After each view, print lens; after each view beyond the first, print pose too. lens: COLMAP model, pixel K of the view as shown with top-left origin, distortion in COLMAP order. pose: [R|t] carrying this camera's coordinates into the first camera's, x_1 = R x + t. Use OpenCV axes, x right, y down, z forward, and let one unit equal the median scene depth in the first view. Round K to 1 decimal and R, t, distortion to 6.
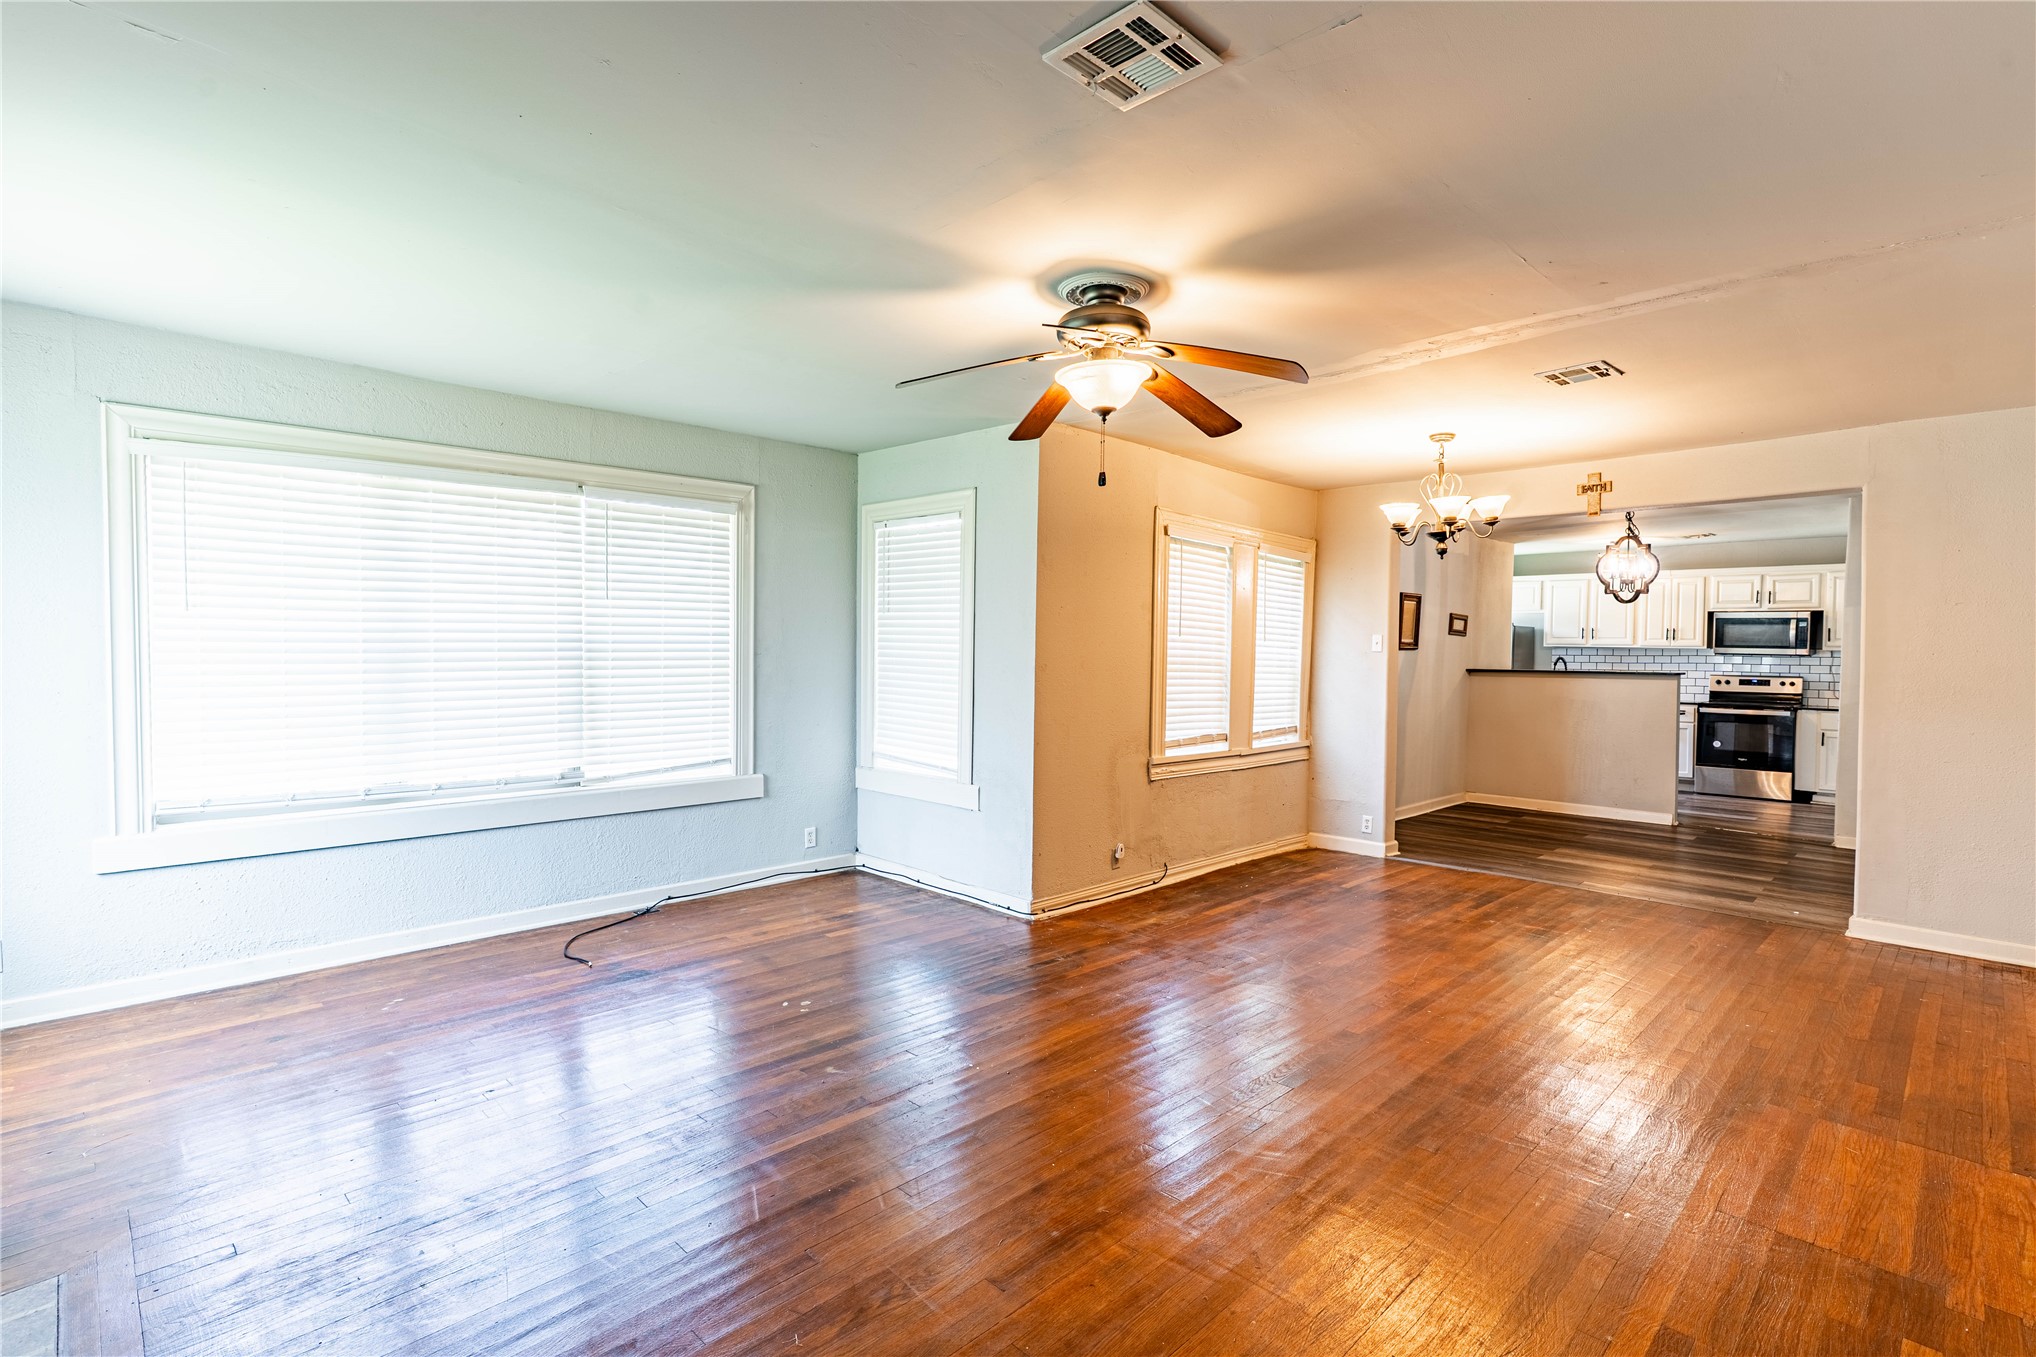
lens RADIAL K [[967.9, 0, 1015.7], [0, 967.9, 664.6], [0, 0, 1]] dist [0.003833, 0.000297]
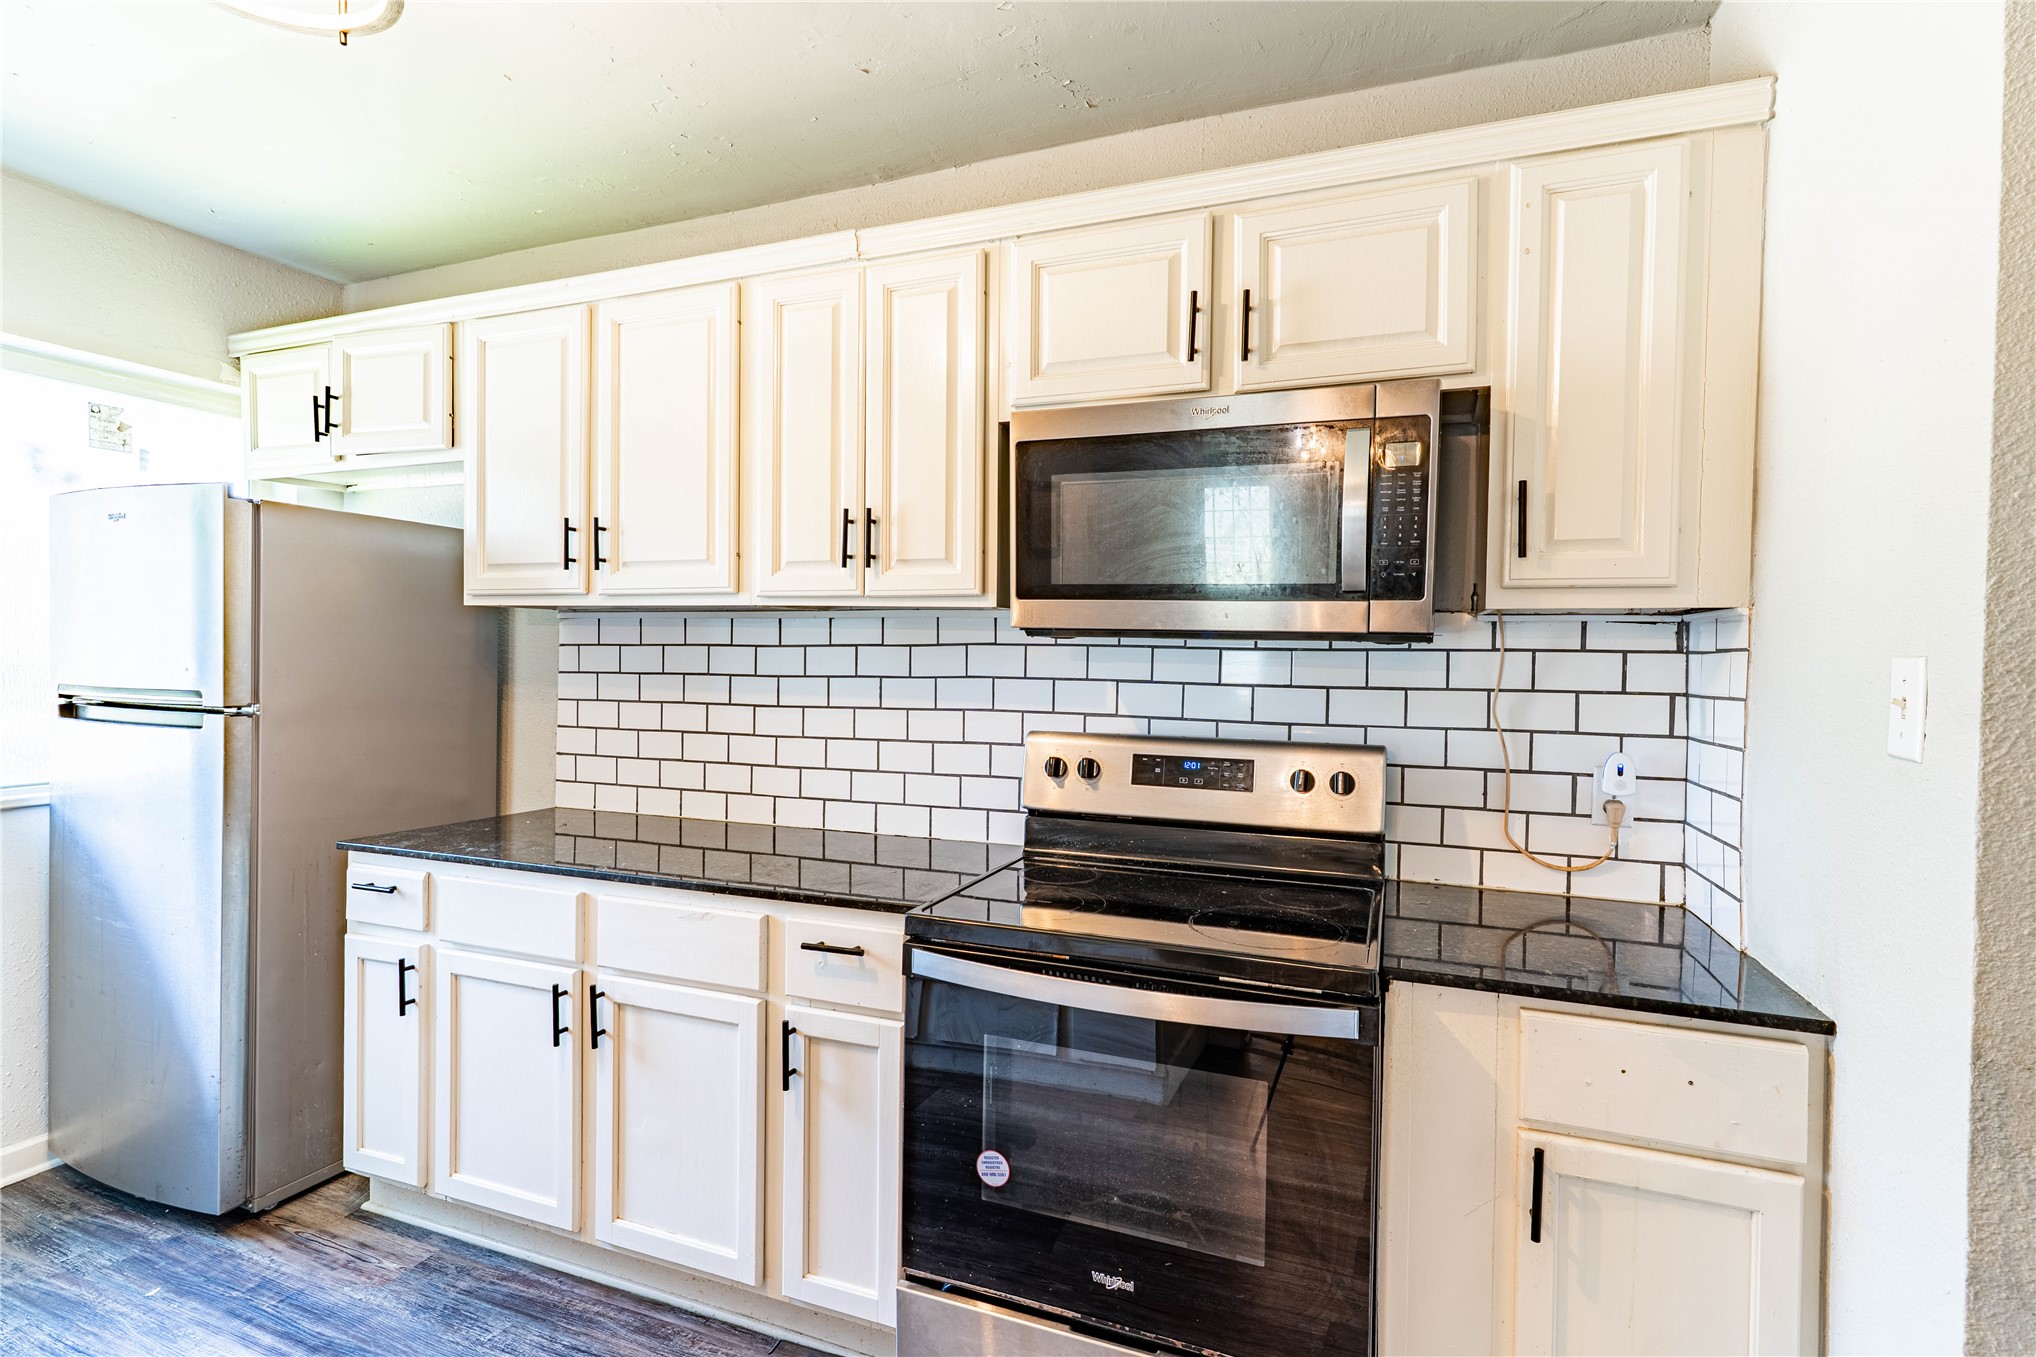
lens RADIAL K [[967.9, 0, 1013.5], [0, 967.9, 668.6], [0, 0, 1]] dist [0.003833, 0.000297]
pose [[0.914550, -0.000243, 0.404472, 0.652049], [0.003353, 0.999970, -0.006980, -0.002342], [-0.404459, 0.007740, 0.914524, 0.837702]]
